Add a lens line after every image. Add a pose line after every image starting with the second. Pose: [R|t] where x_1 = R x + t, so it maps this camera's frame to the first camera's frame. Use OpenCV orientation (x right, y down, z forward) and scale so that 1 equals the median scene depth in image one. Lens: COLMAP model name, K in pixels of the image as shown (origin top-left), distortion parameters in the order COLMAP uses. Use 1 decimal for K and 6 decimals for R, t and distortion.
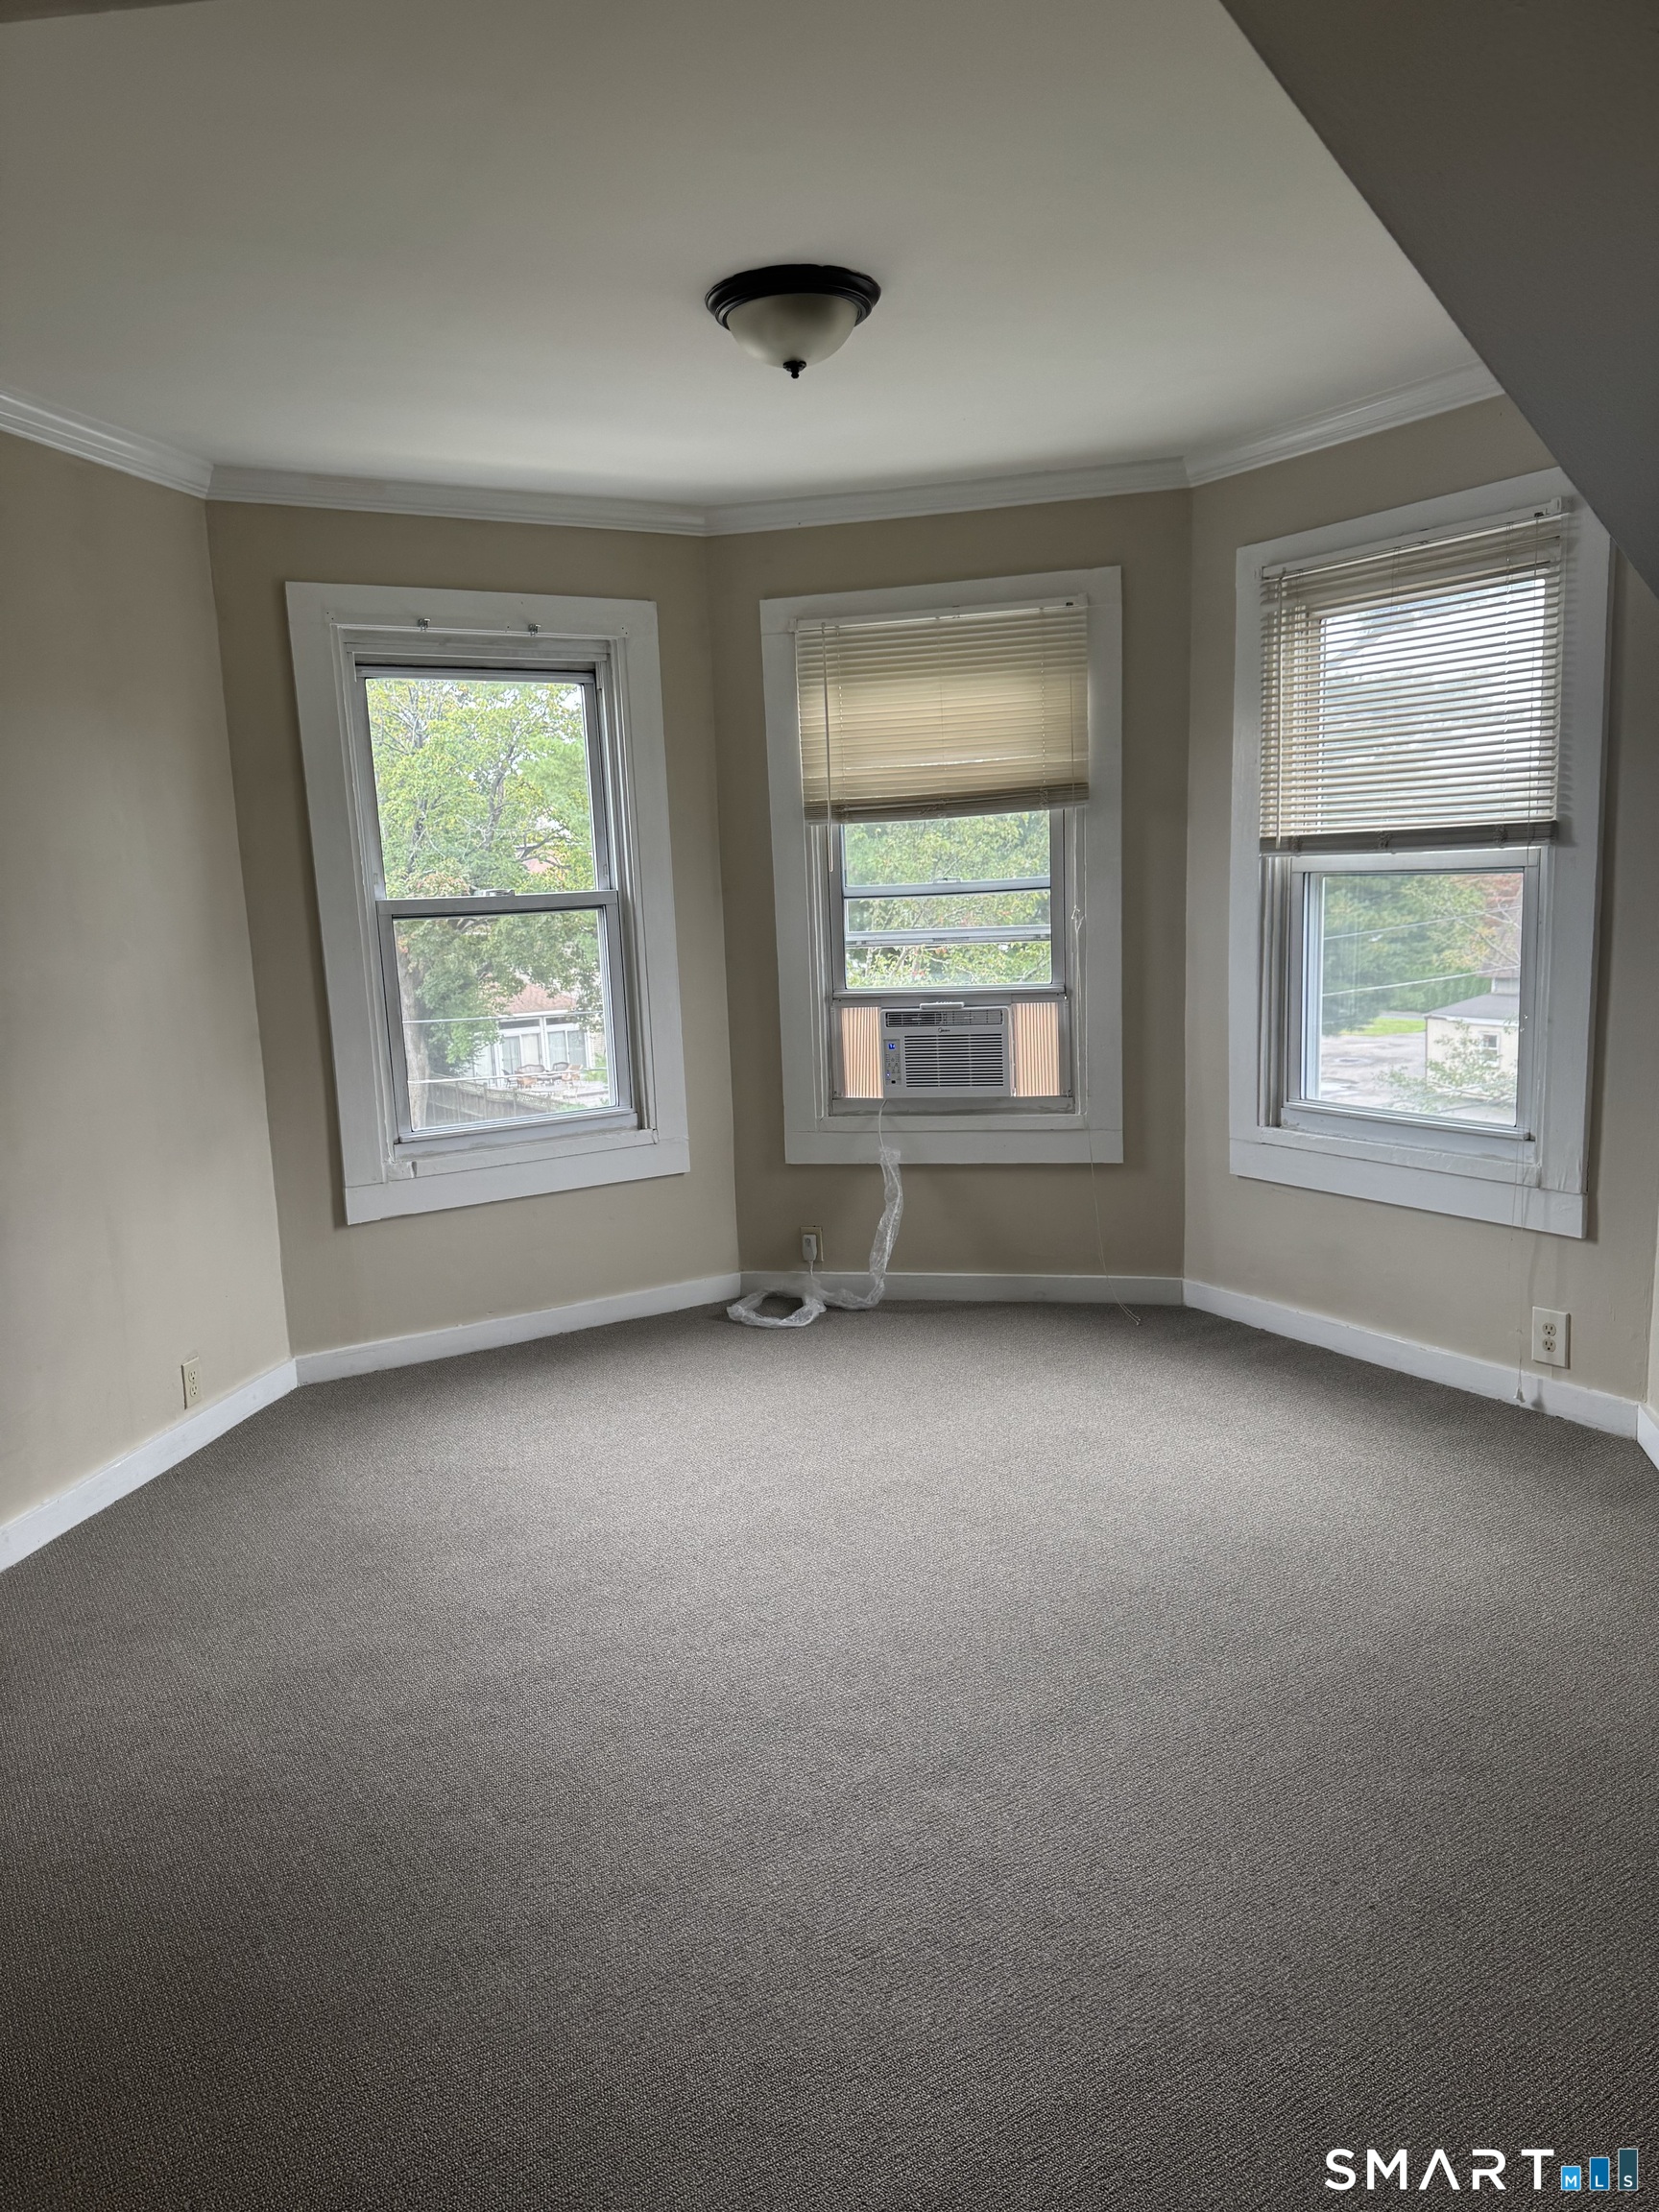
lens RADIAL K [[1550.4, 0, 821.4], [0, 1550.4, 1113.0], [0, 0, 1]] dist [0.056128, -0.072797]
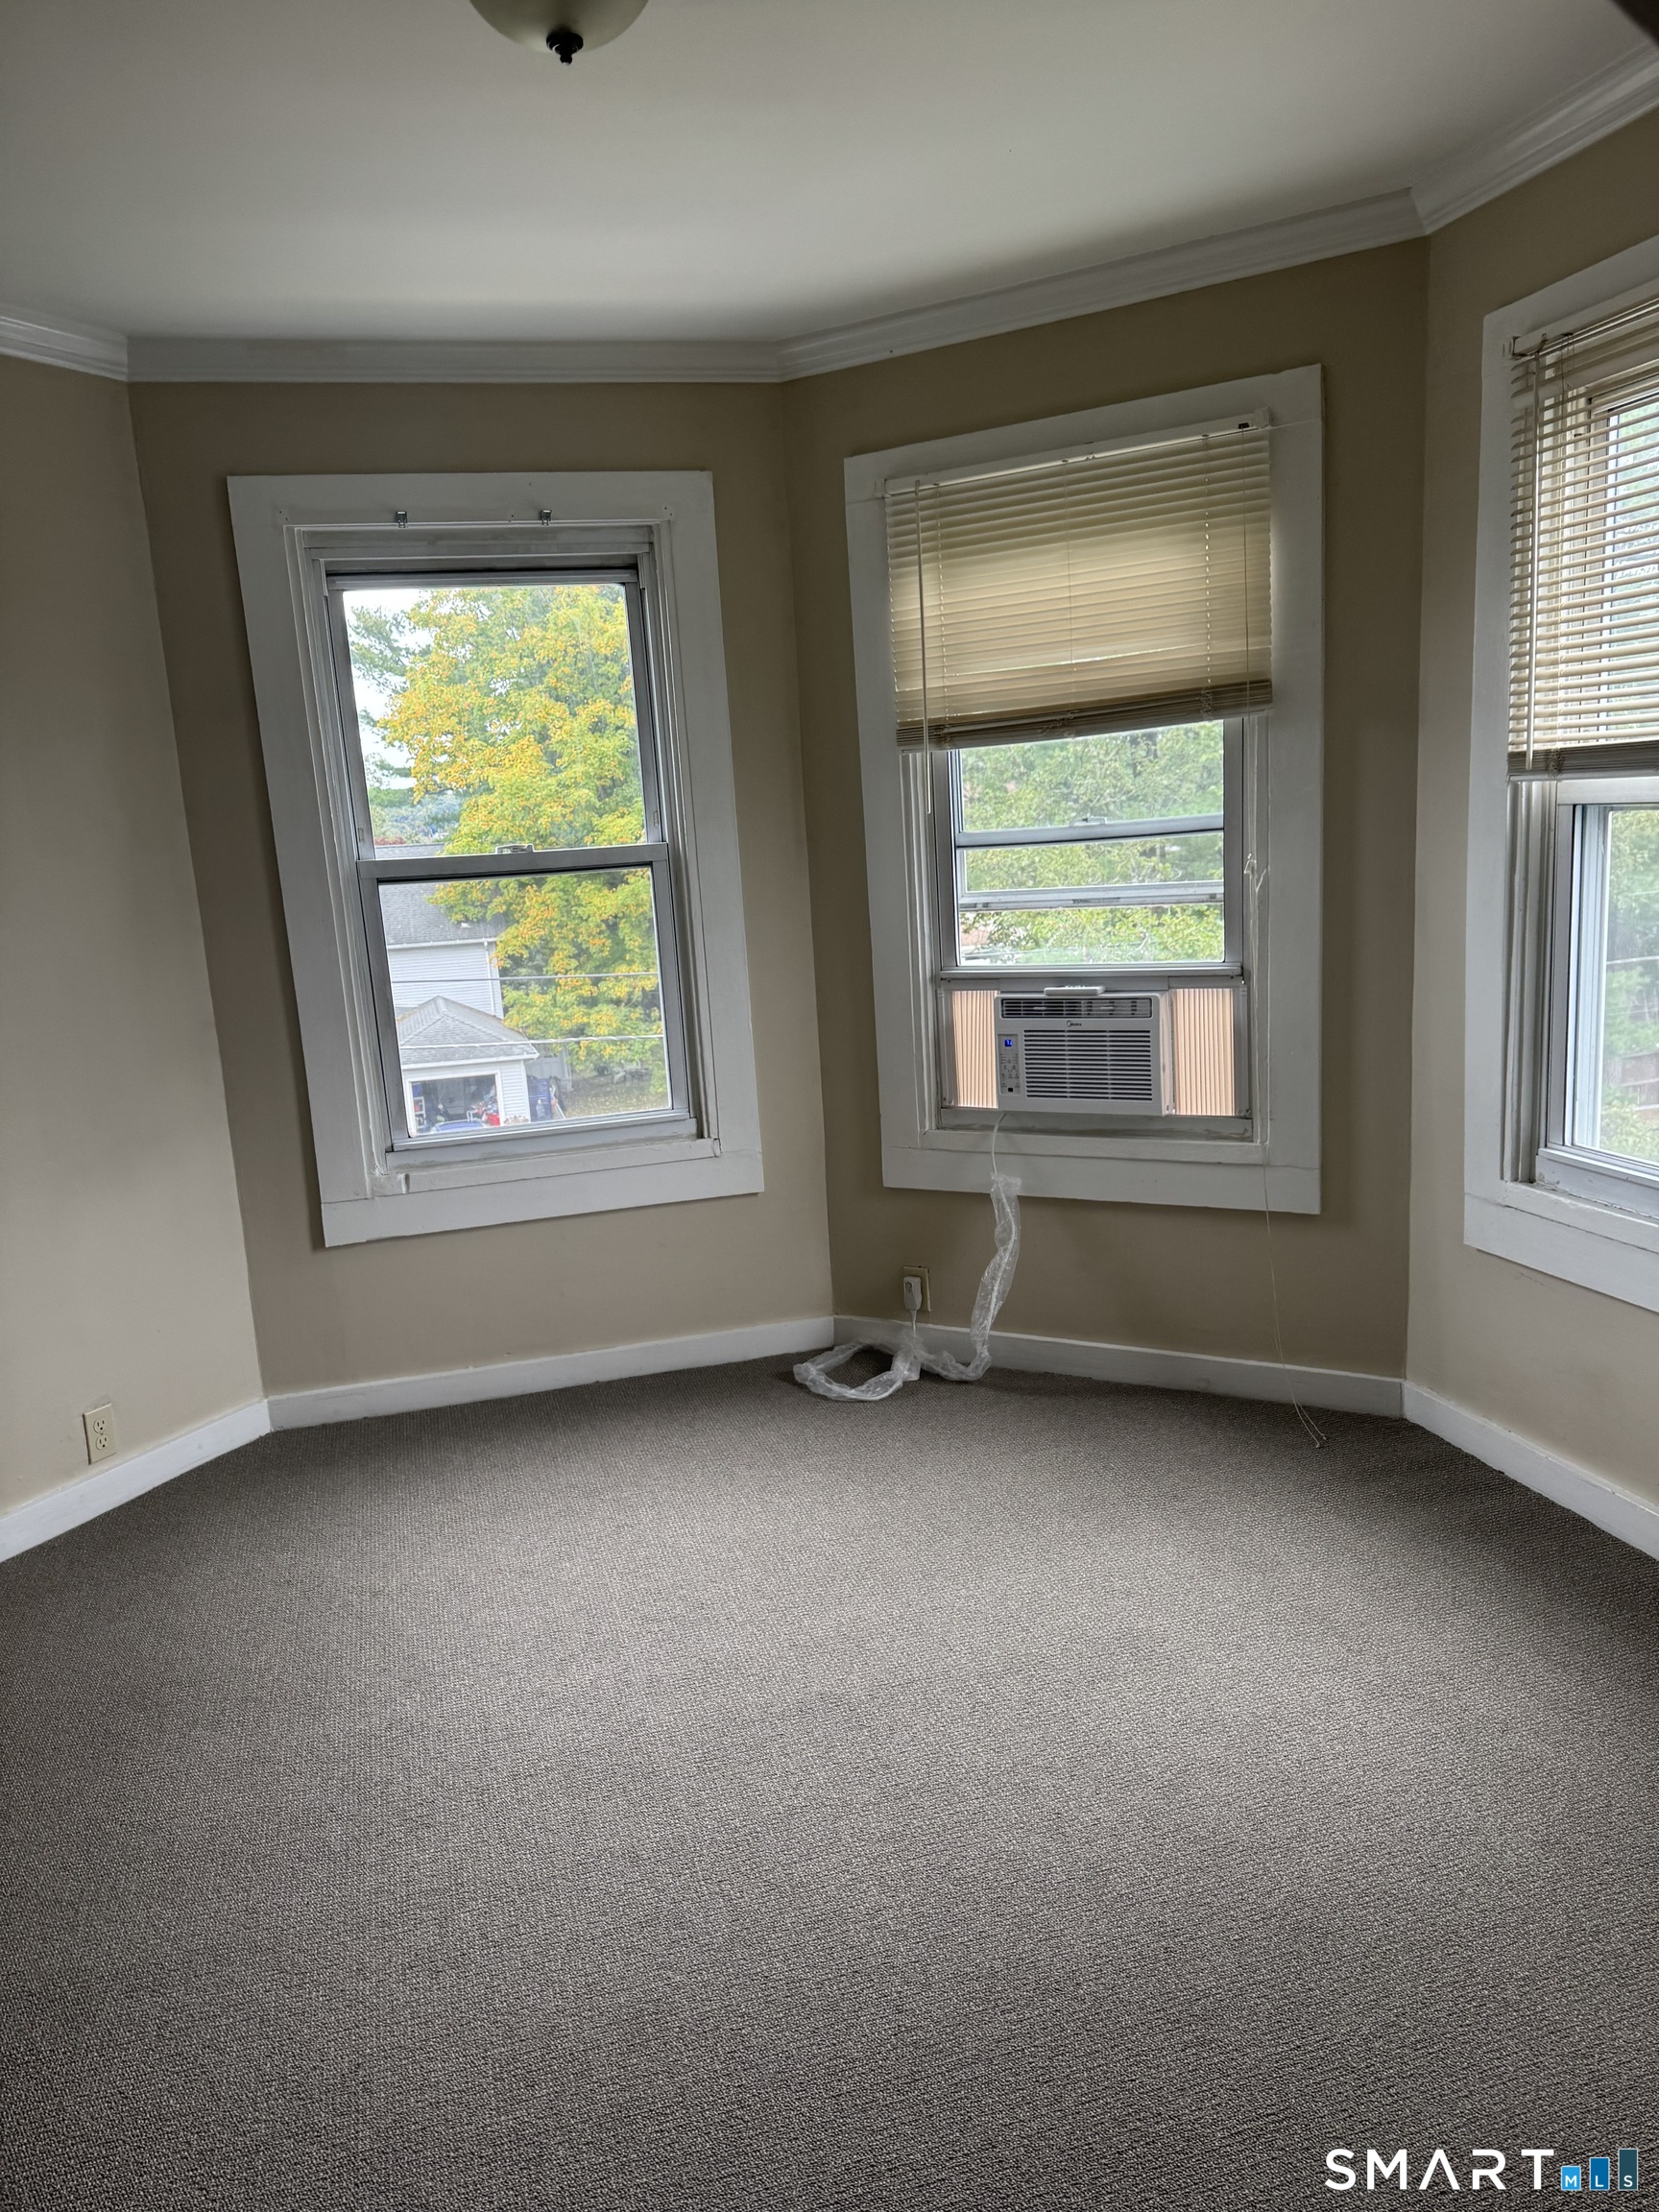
lens RADIAL K [[1550.4, 0, 822.8], [0, 1550.4, 1103.8], [0, 0, 1]] dist [0.056128, -0.072797]
pose [[0.958875, 0.033648, -0.281829, 0.184206], [-0.022581, 0.998844, 0.042428, -0.046132], [0.282930, -0.034319, 0.958526, 0.258564]]
